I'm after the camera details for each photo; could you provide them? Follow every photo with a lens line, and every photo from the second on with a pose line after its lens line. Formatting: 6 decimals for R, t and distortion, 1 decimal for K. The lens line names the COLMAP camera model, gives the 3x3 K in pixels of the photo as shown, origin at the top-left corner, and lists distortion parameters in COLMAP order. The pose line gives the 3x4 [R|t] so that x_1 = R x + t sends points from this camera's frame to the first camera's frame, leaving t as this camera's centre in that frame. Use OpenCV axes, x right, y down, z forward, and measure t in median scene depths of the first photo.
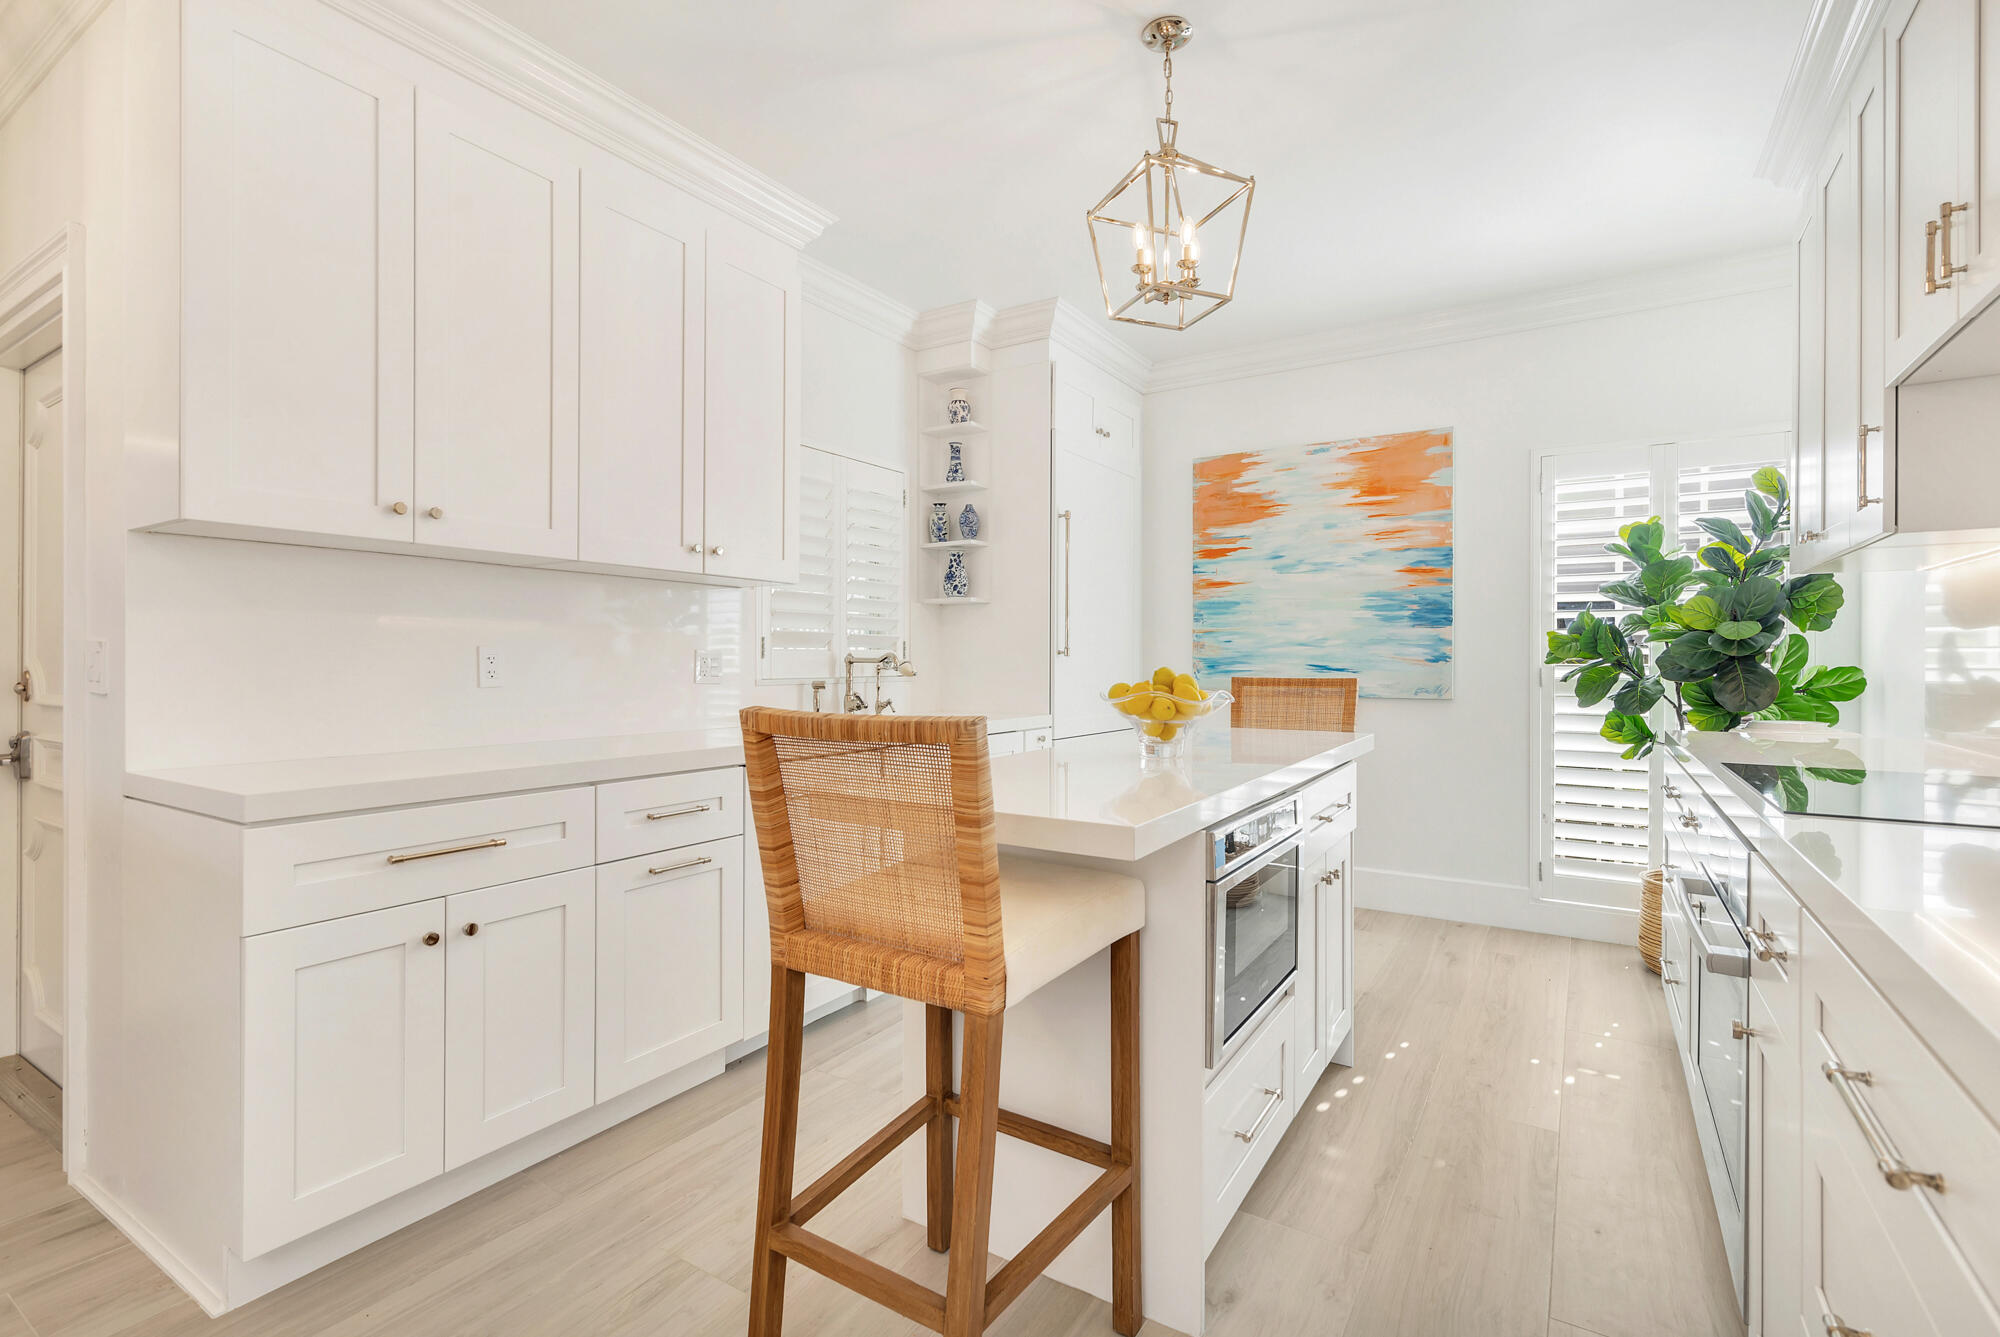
lens RADIAL K [[934.5, 0, 1000.0], [0, 934.5, 668.5], [0, 0, 1]] dist [0.003235, 0.000467]
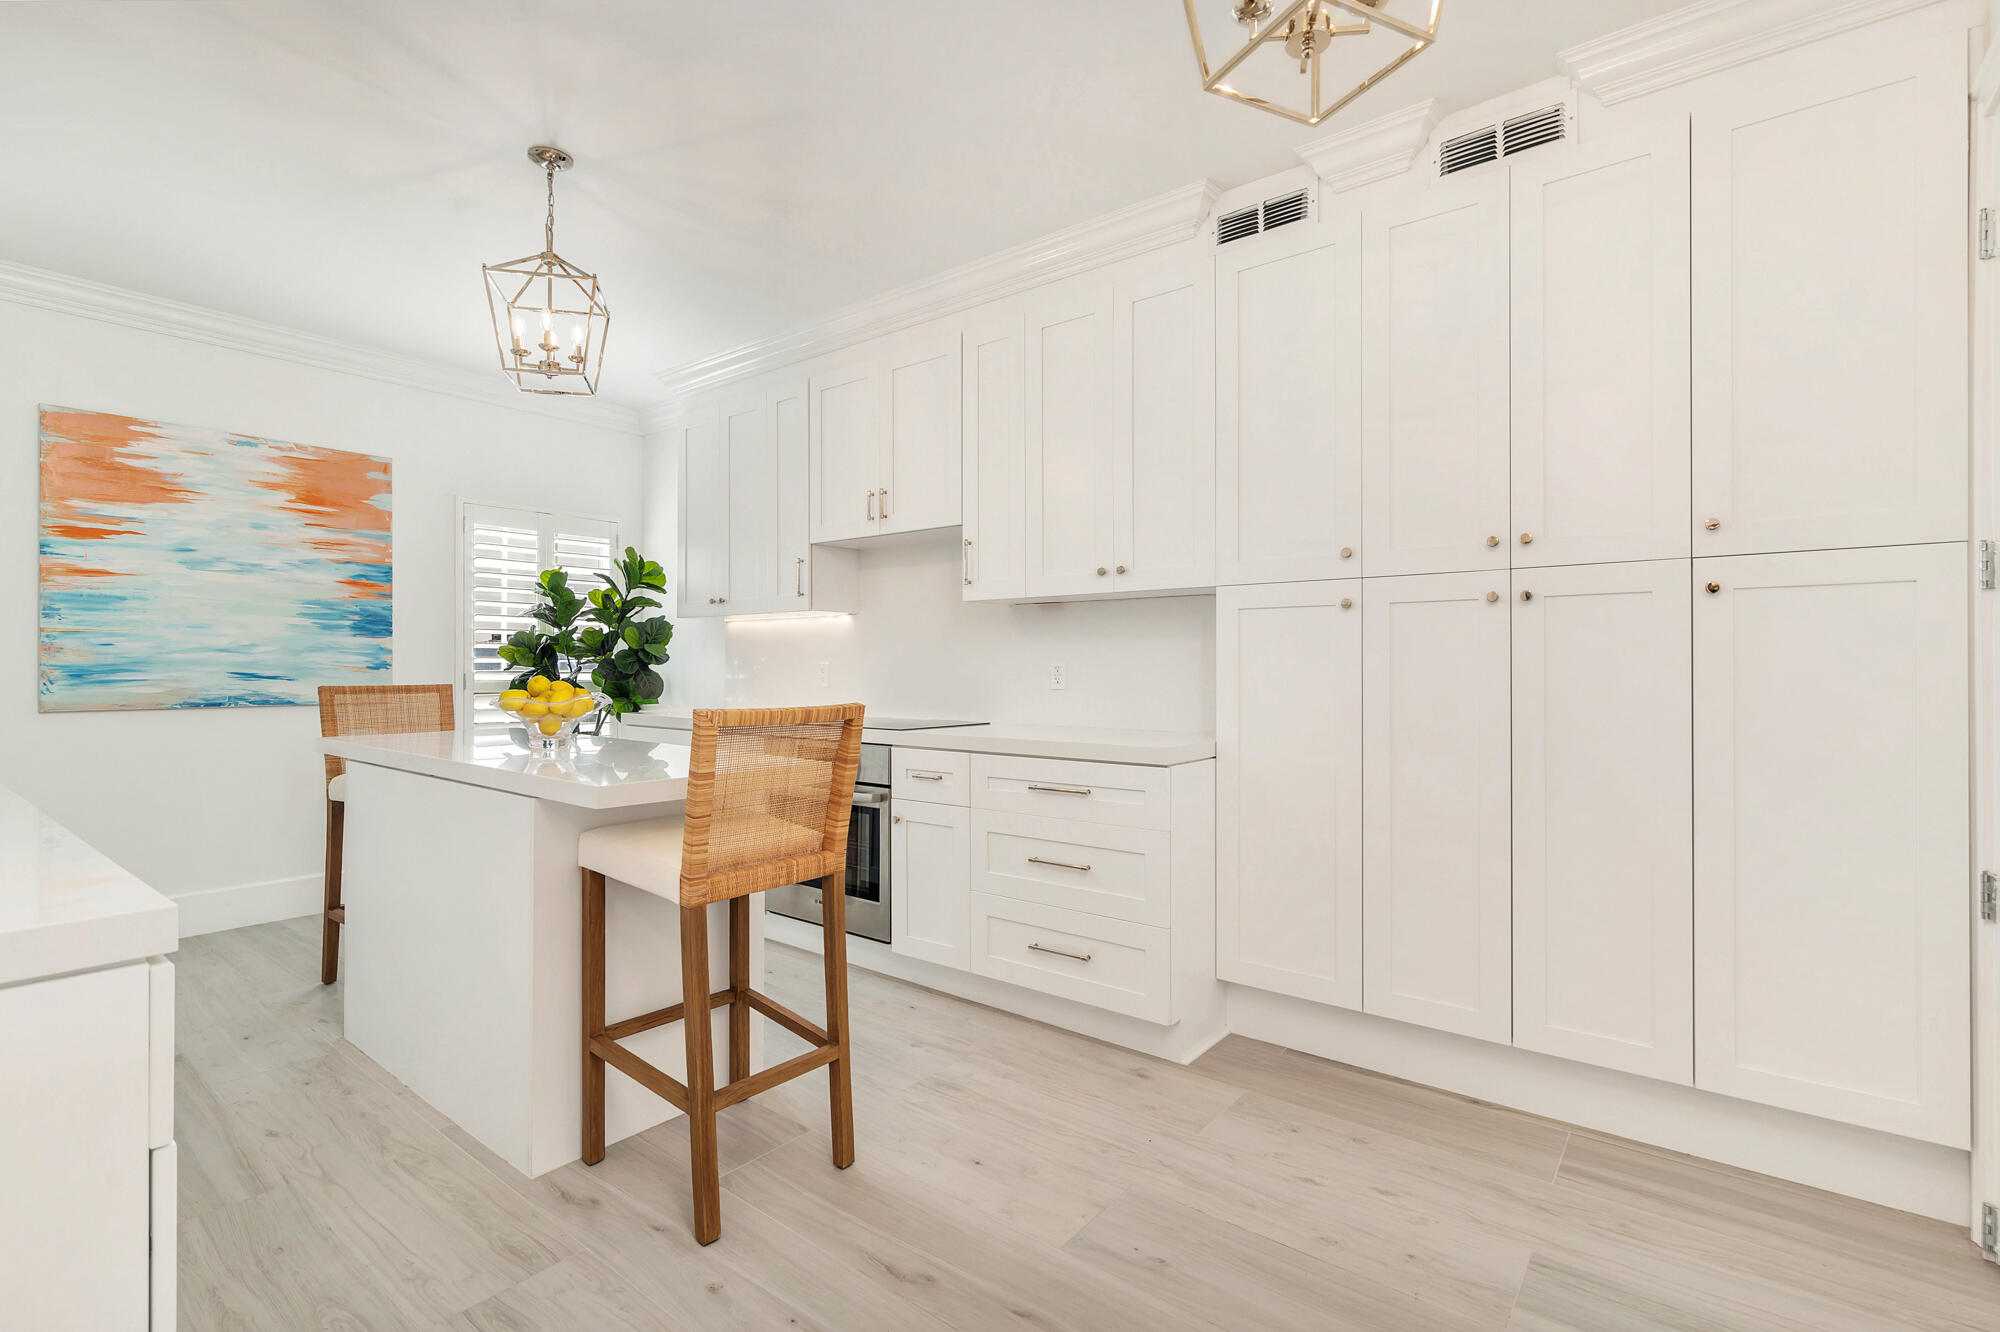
lens RADIAL K [[934.5, 0, 1000.0], [0, 934.5, 666.0], [0, 0, 1]] dist [0.003235, 0.000467]
pose [[0.100210, -0.000459, 0.994966, -0.537372], [0.005777, 0.999983, -0.000121, -0.006269], [-0.994950, 0.005760, 0.100211, 0.163461]]
